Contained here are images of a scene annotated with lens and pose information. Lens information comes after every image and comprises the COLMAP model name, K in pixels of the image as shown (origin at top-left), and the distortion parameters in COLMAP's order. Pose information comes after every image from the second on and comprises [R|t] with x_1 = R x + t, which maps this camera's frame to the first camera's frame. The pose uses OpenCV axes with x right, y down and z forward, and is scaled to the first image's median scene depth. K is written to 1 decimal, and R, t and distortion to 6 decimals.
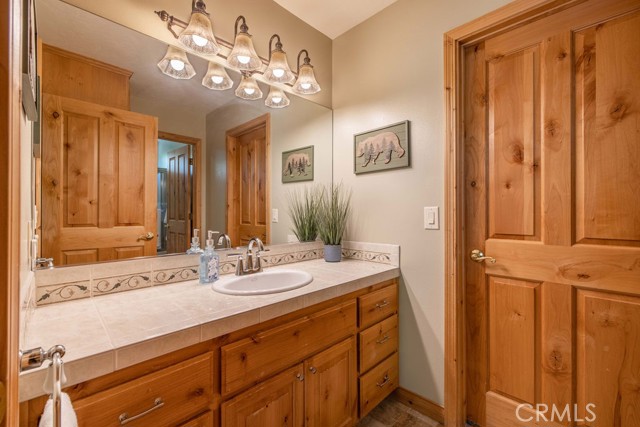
lens RADIAL K [[273.0, 0, 325.7], [0, 273.0, 209.5], [0, 0, 1]] dist [0.004298, 0.000239]
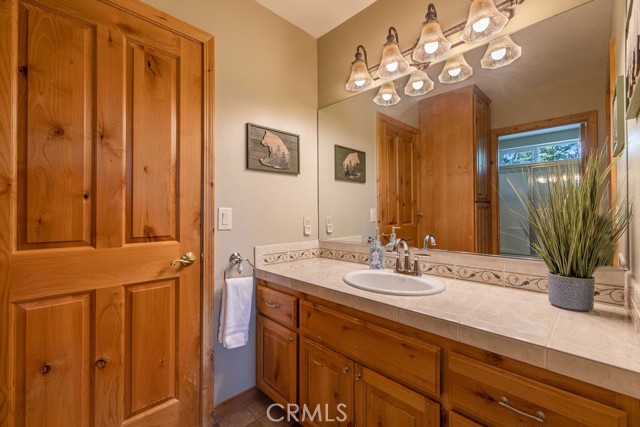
lens RADIAL K [[273.0, 0, 322.6], [0, 273.0, 212.3], [0, 0, 1]] dist [0.004298, 0.000239]
pose [[-0.020720, 0.001072, -0.999785, 0.712685], [0.015990, 0.999872, 0.000741, 0.002182], [0.999657, -0.015971, -0.020735, 0.701351]]
